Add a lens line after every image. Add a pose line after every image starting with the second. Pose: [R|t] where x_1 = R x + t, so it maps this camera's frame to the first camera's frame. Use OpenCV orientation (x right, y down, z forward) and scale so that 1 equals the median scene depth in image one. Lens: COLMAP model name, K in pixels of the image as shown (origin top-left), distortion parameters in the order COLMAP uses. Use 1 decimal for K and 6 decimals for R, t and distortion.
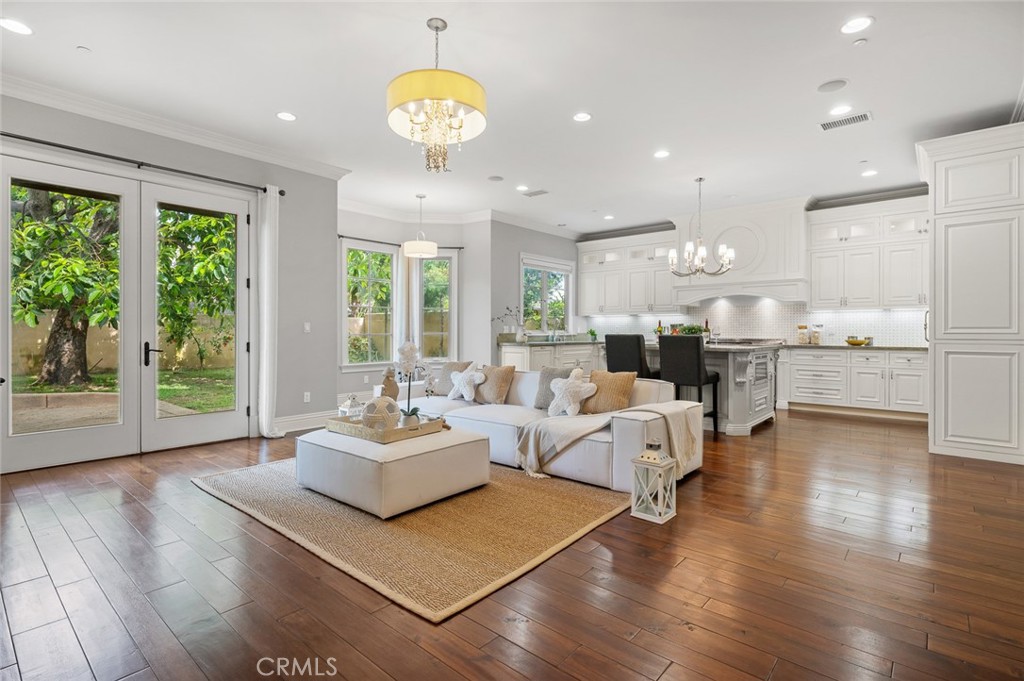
lens RADIAL K [[491.7, 0, 514.6], [0, 491.7, 331.2], [0, 0, 1]] dist [-0.001207, -0.000411]
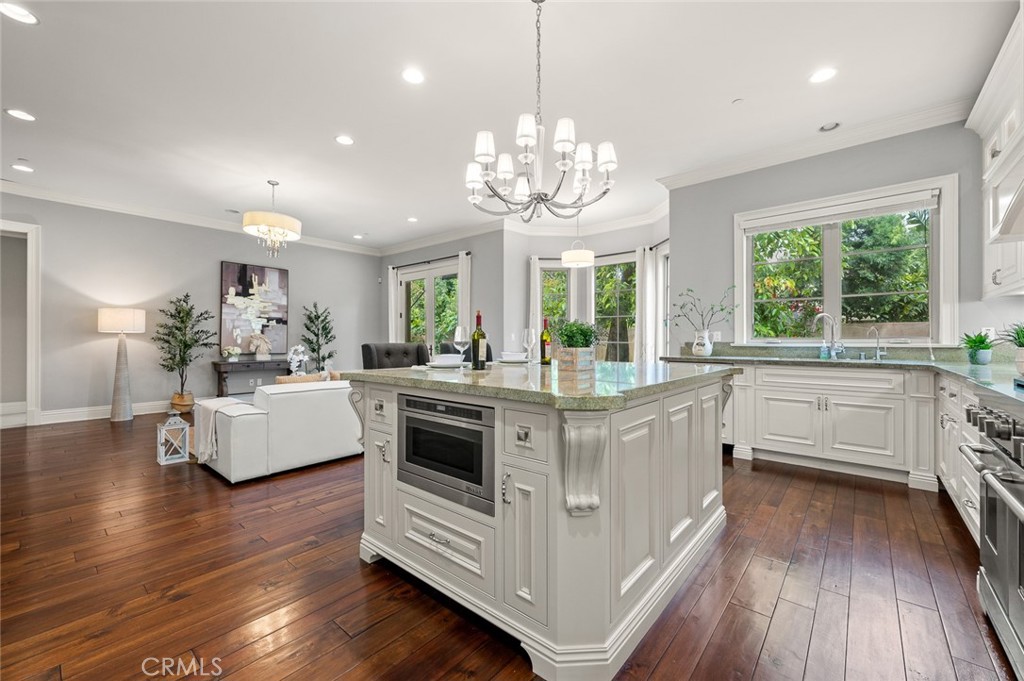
lens RADIAL K [[412.1, 0, 510.9], [0, 412.1, 339.6], [0, 0, 1]] dist [0.000042, 0.000038]
pose [[0.001305, -0.003369, -0.999993, 0.704246], [-0.000536, 0.999994, -0.003370, 0.003143], [0.999999, 0.000541, 0.001303, 0.924284]]
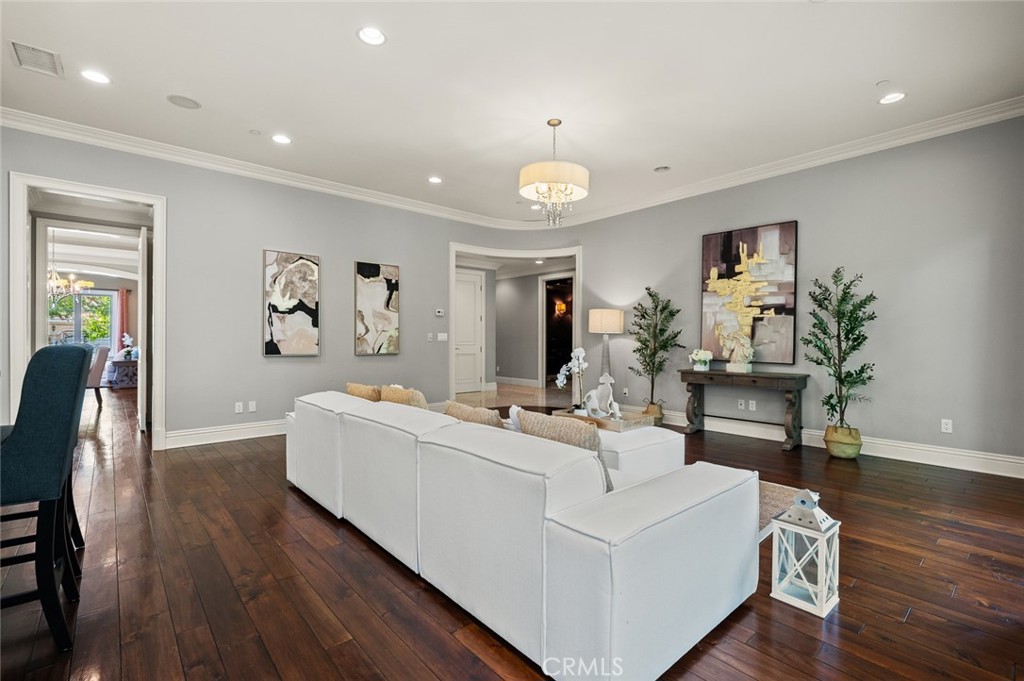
lens RADIAL K [[456.8, 0, 514.2], [0, 456.8, 341.7], [0, 0, 1]] dist [-0.001993, -0.000030]
pose [[-0.990720, -0.005781, 0.135795, -0.106647], [-0.005287, 0.999978, 0.004000, 0.000987], [-0.135815, 0.003245, -0.990729, 1.099258]]
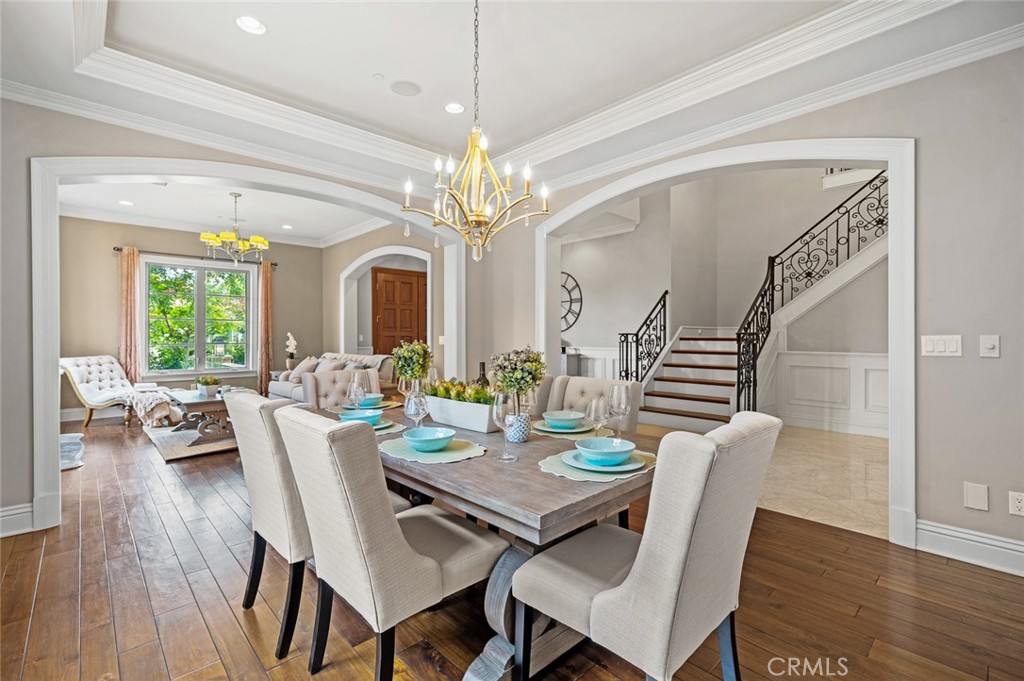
lens RADIAL K [[460.0, 0, 513.1], [0, 460.0, 336.7], [0, 0, 1]] dist [-0.000936, -0.000140]
pose [[-0.994258, -0.001825, 0.106993, 1.094222], [-0.001704, 0.999998, 0.001216, -0.011913], [-0.106995, 0.001026, -0.994259, 0.499108]]
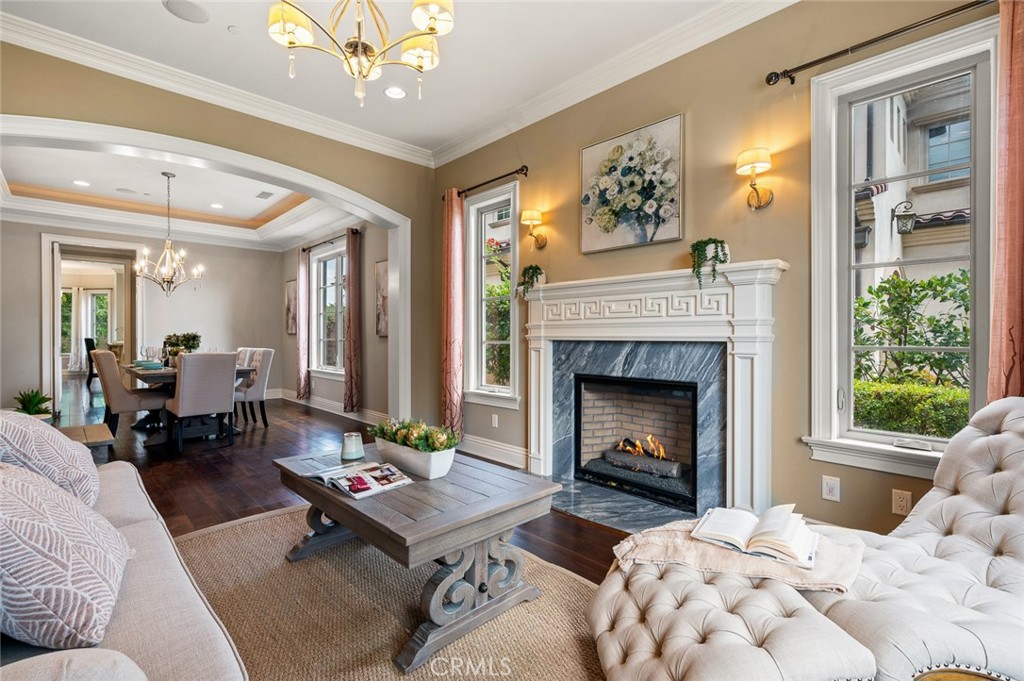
lens RADIAL K [[460.0, 0, 513.1], [0, 460.0, 336.7], [0, 0, 1]] dist [-0.000936, -0.000140]
pose [[0.995863, -0.003389, -0.090801, 1.856333], [0.003670, 0.999989, 0.002930, -0.000548], [0.090790, -0.003251, 0.995865, -0.618052]]
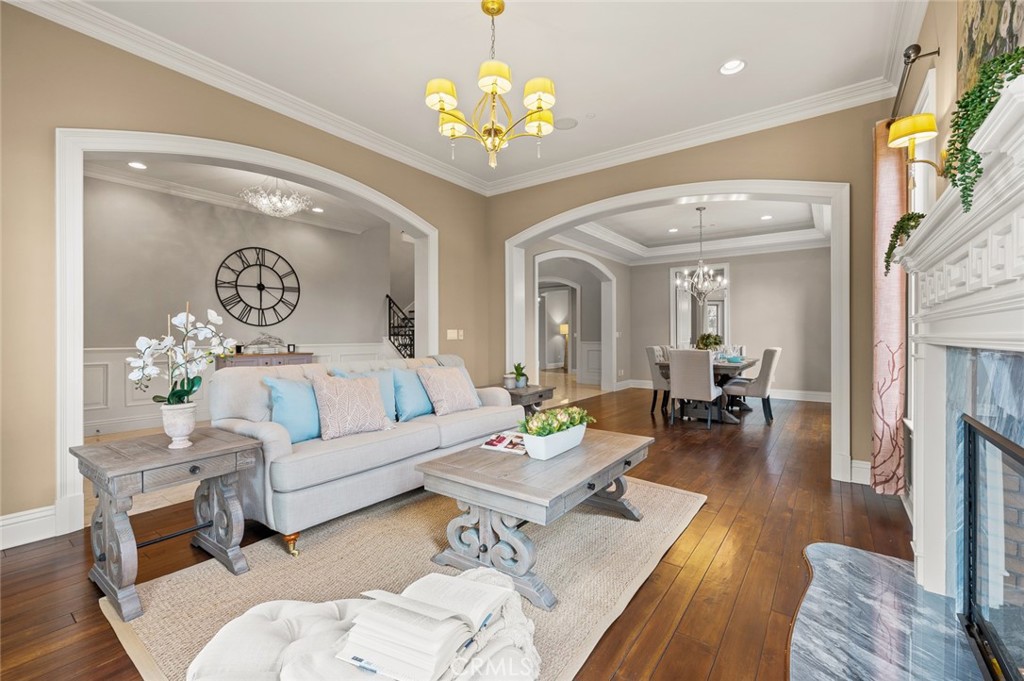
lens RADIAL K [[429.2, 0, 513.1], [0, 429.2, 335.4], [0, 0, 1]] dist [-0.002340, -0.000177]
pose [[0.072418, -0.003982, -0.997366, 2.110950], [0.000891, 0.999992, -0.003928, 0.001375], [0.997374, -0.000604, 0.072421, -0.353916]]
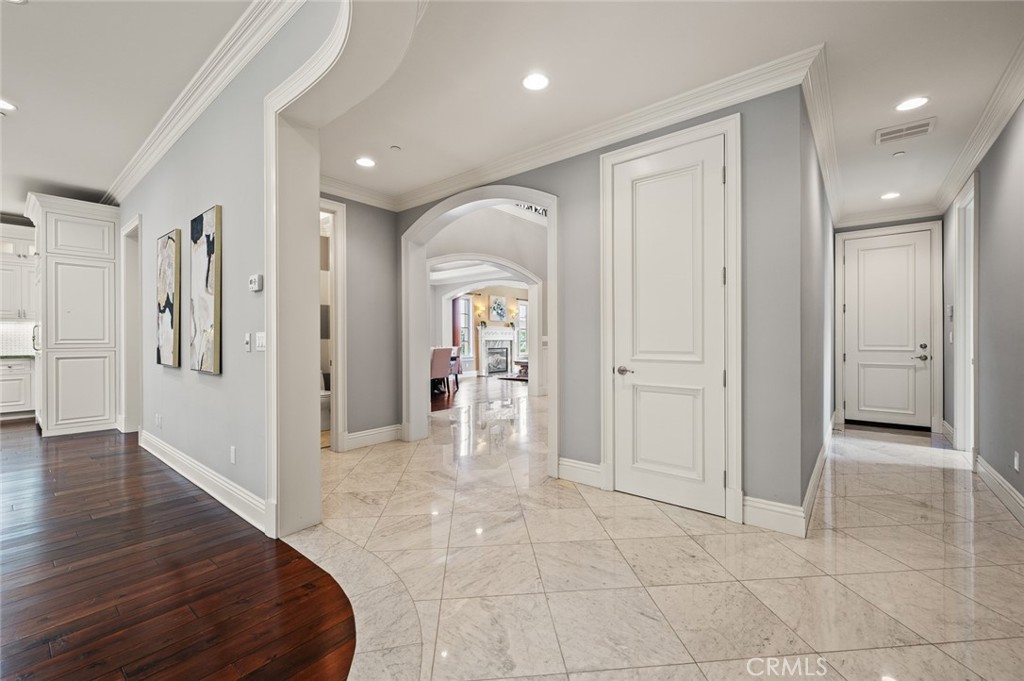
lens RADIAL K [[426.5, 0, 513.7], [0, 426.5, 340.5], [0, 0, 1]] dist [0.001602, -0.000235]
pose [[-0.025548, -0.006682, 0.999651, -0.213141], [0.001356, 0.999977, 0.006719, -0.007490], [-0.999673, 0.001528, -0.025538, -0.142434]]
